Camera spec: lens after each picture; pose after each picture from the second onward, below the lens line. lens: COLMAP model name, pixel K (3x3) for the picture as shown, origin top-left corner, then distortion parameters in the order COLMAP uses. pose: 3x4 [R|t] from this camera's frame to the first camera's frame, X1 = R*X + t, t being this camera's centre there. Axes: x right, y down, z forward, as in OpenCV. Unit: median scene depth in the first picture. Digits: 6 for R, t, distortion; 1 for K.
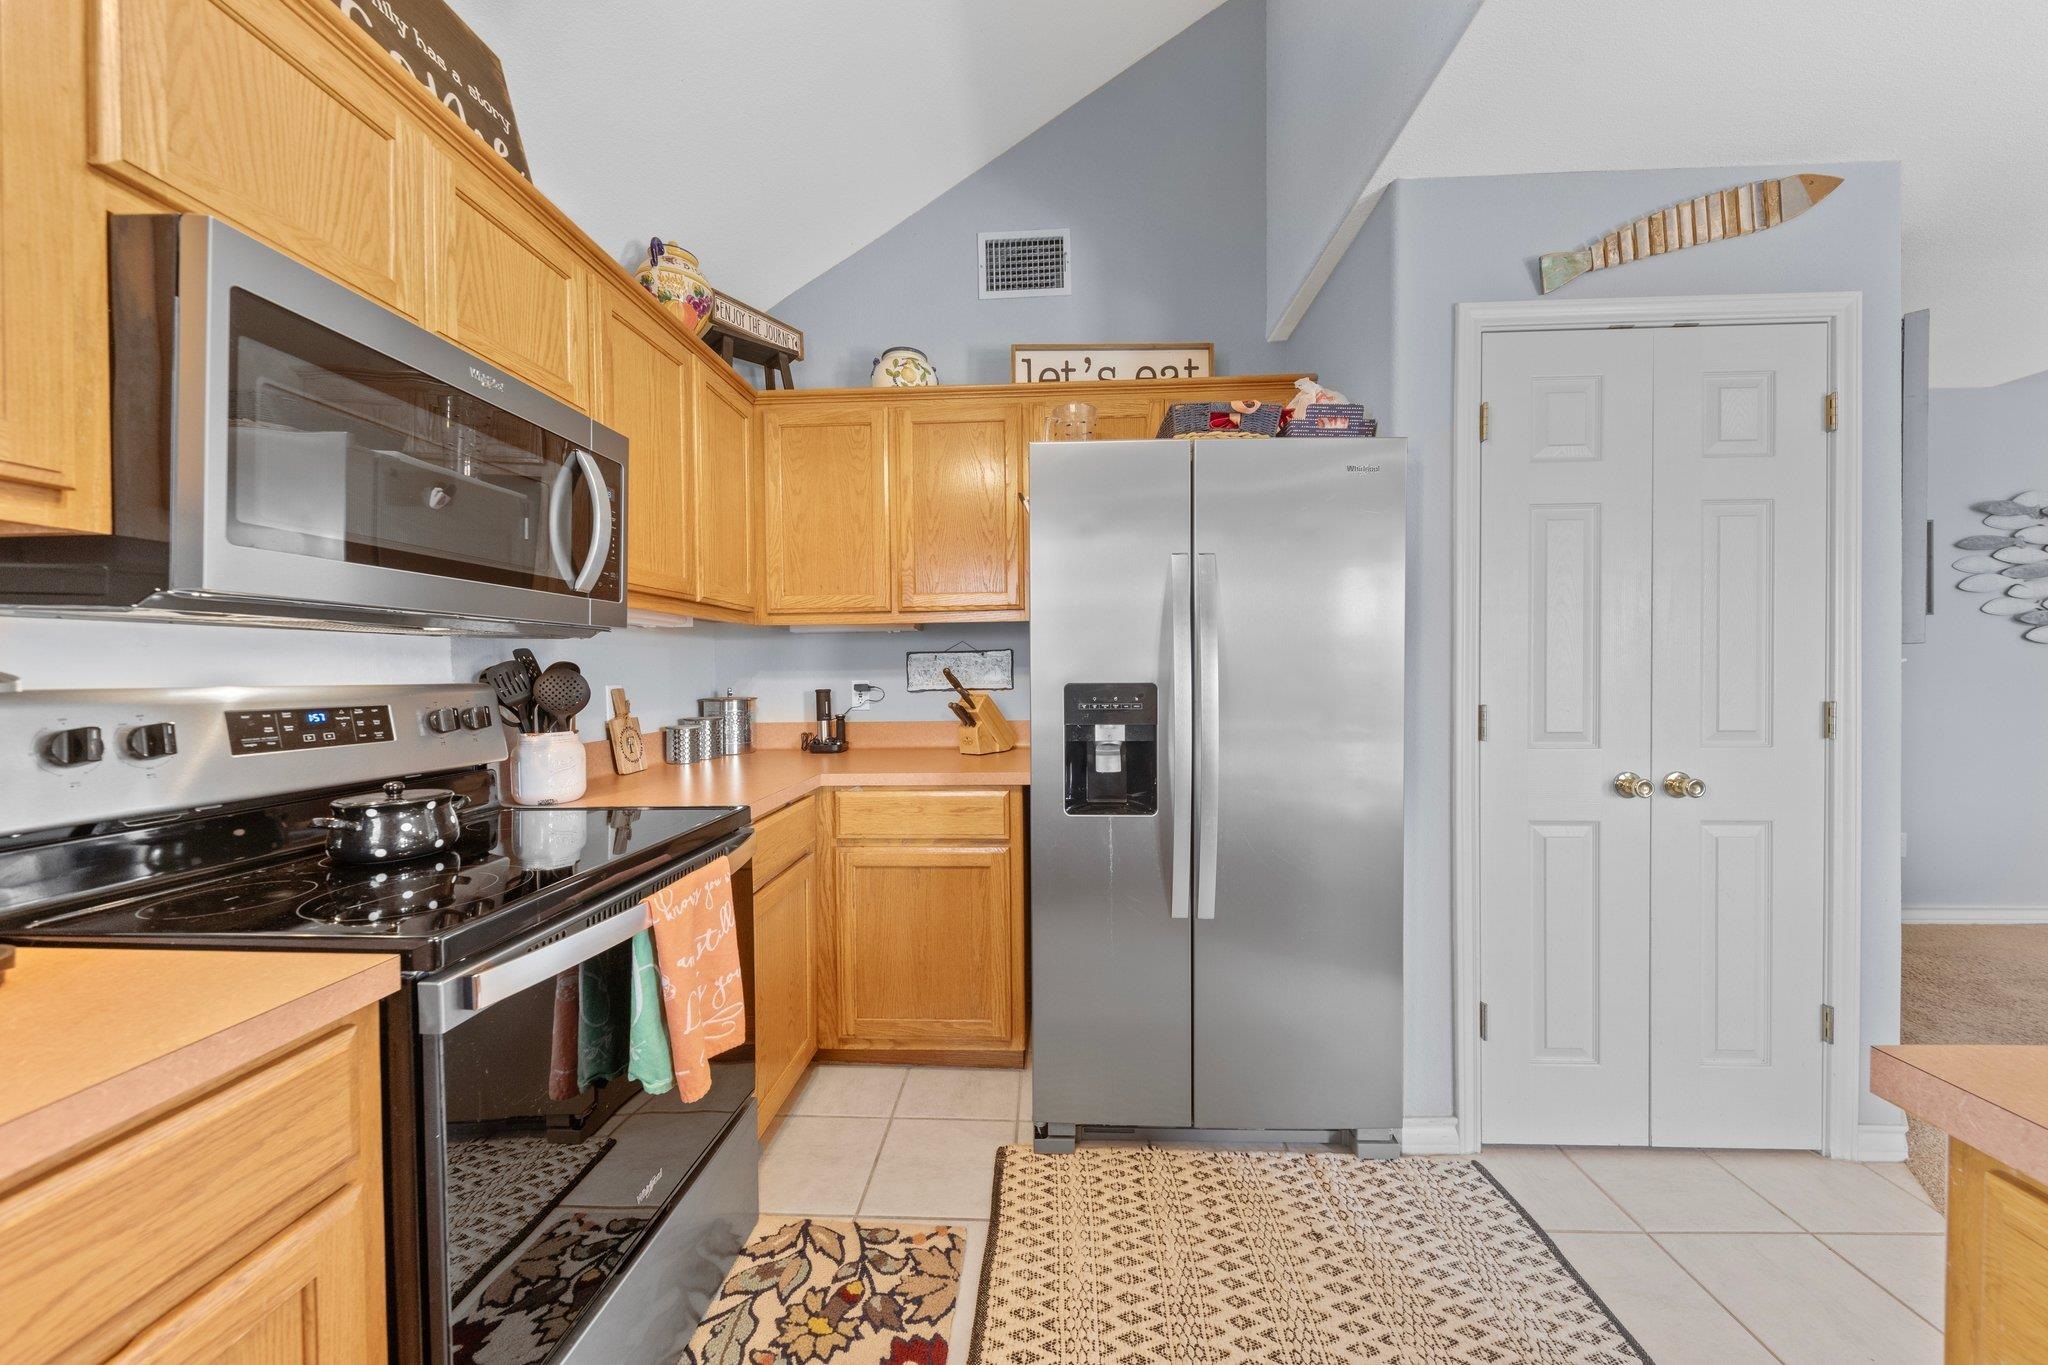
lens RADIAL K [[709.2, 0, 1038.6], [0, 709.2, 678.7], [0, 0, 1]] dist [-0.003393, -0.000151]
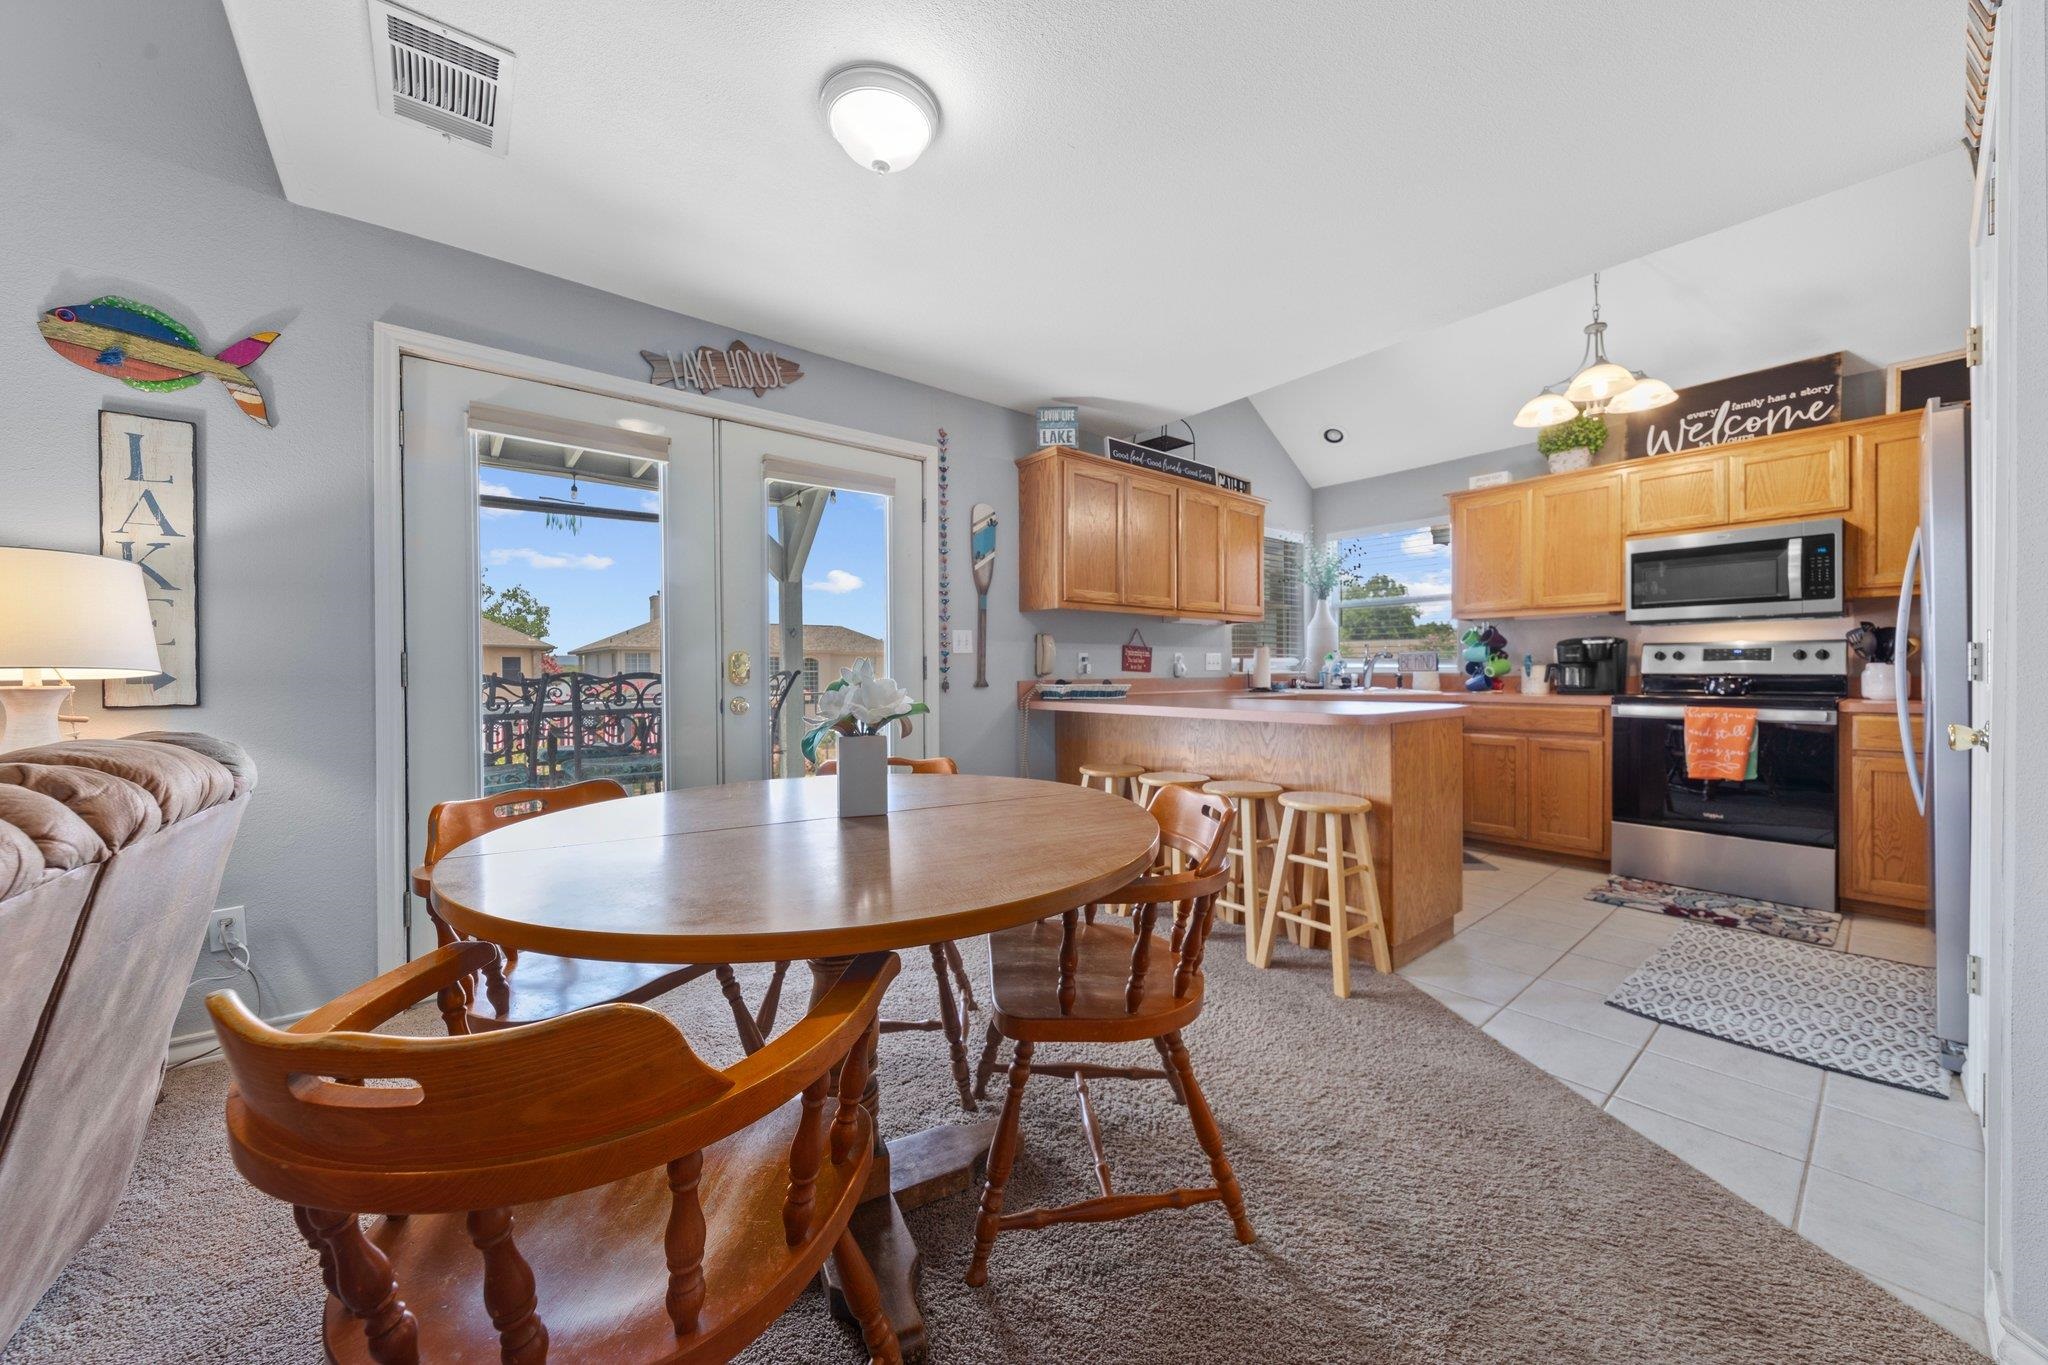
lens RADIAL K [[713.8, 0, 1033.8], [0, 713.8, 677.4], [0, 0, 1]] dist [0.016255, -0.010827]
pose [[-0.749644, 0.019306, -0.661559, 2.884706], [0.004272, 0.999695, 0.024333, 0.069517], [0.661827, 0.015415, -0.749498, 1.144285]]
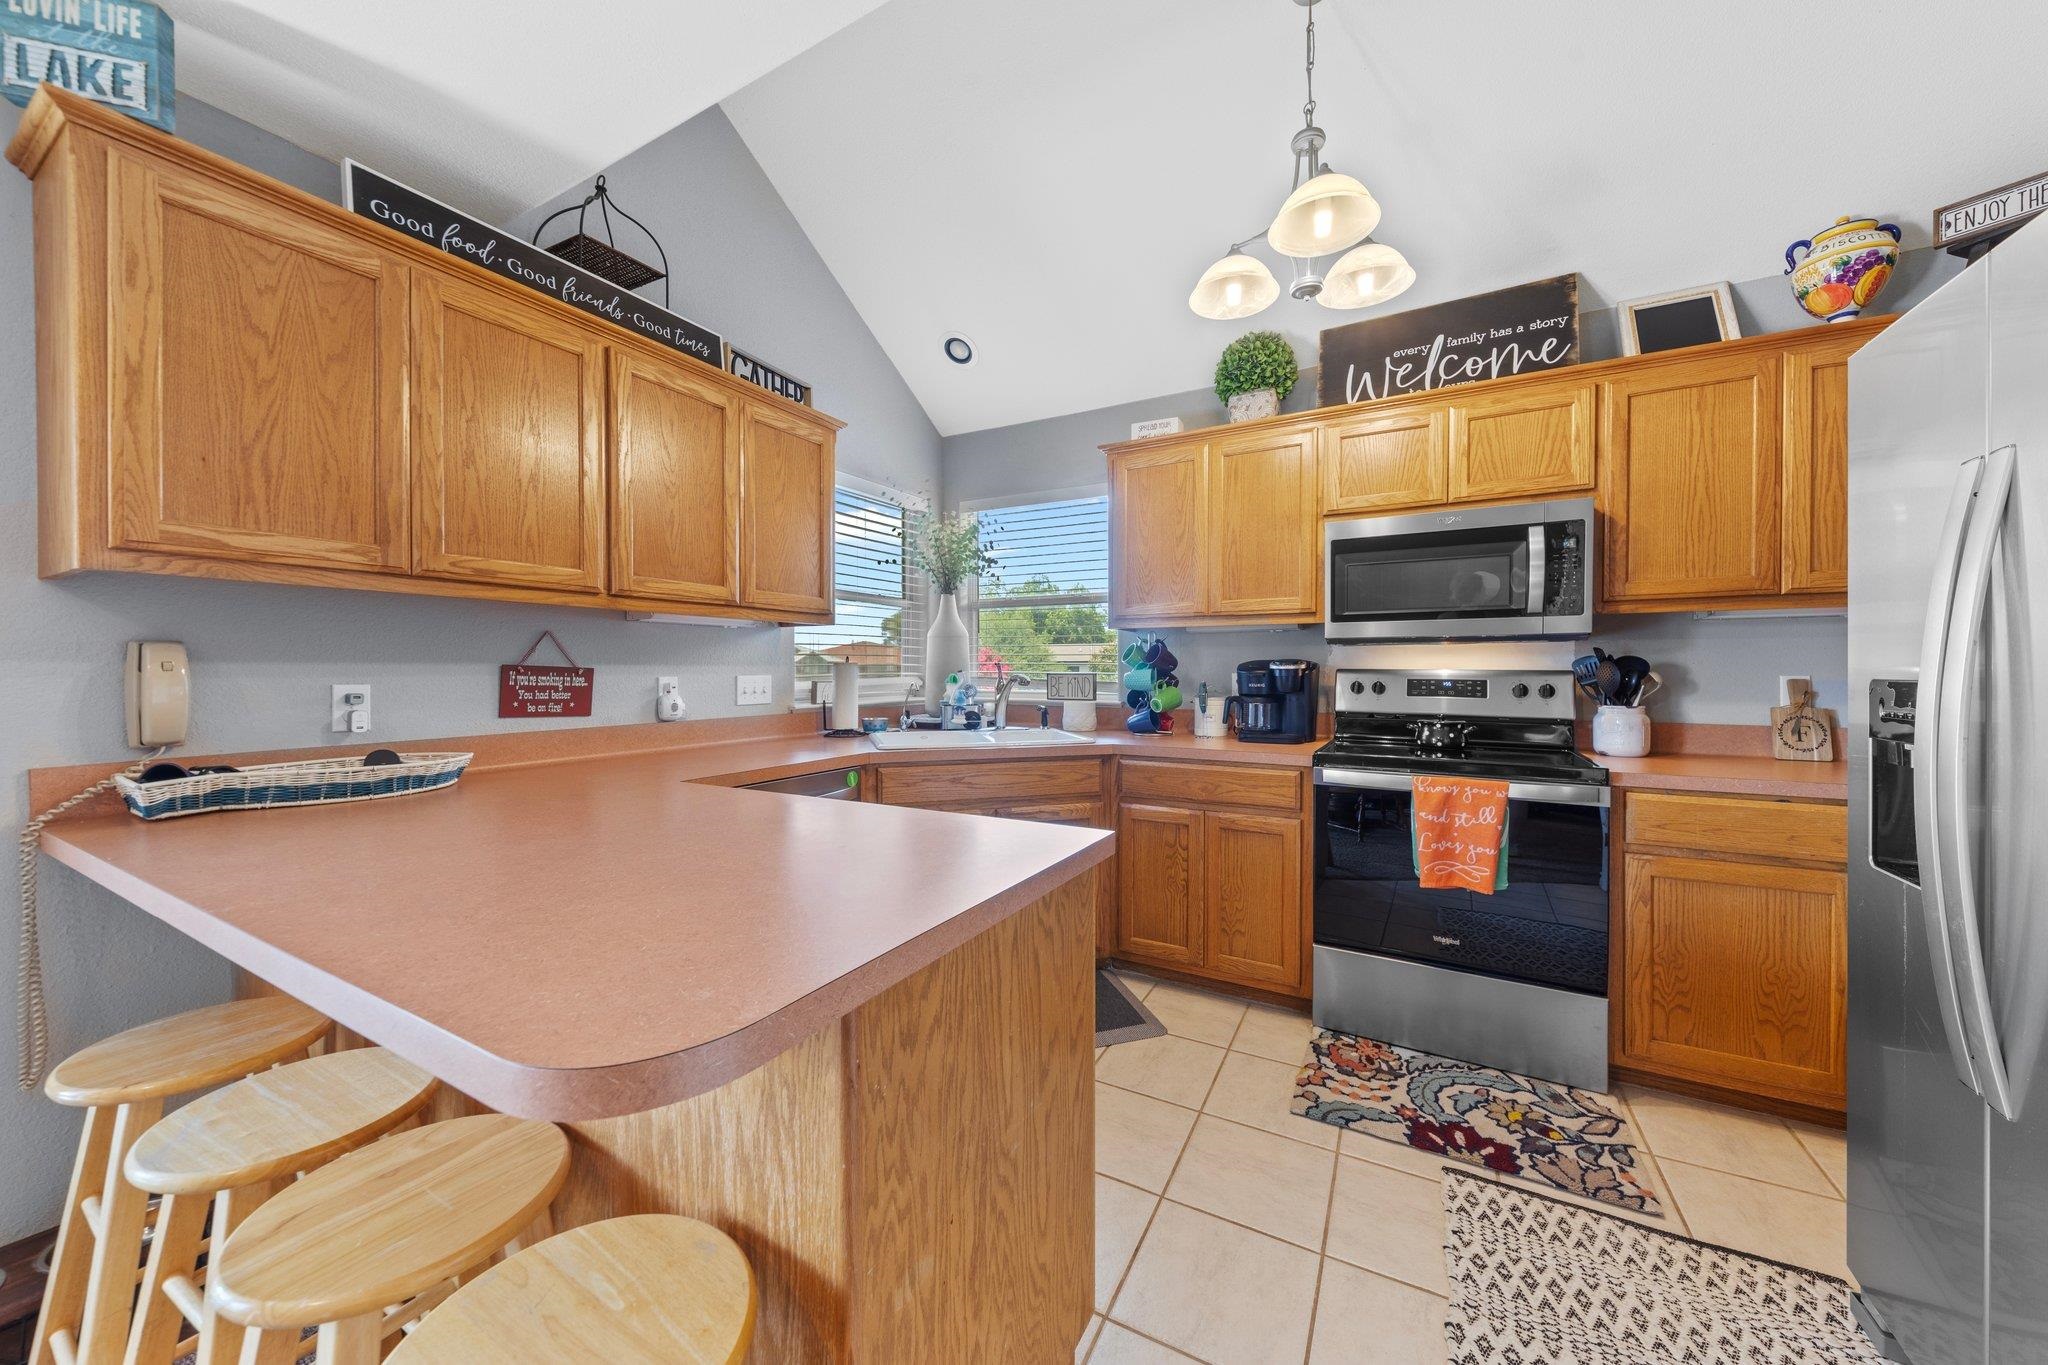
lens RADIAL K [[707.1, 0, 1032.0], [0, 707.1, 677.8], [0, 0, 1]] dist [-0.000743, -0.000443]
pose [[-0.446166, 0.021426, -0.894694, 1.346449], [-0.006042, 0.999618, 0.026952, -0.013122], [0.894930, 0.017430, -0.445867, 0.714582]]
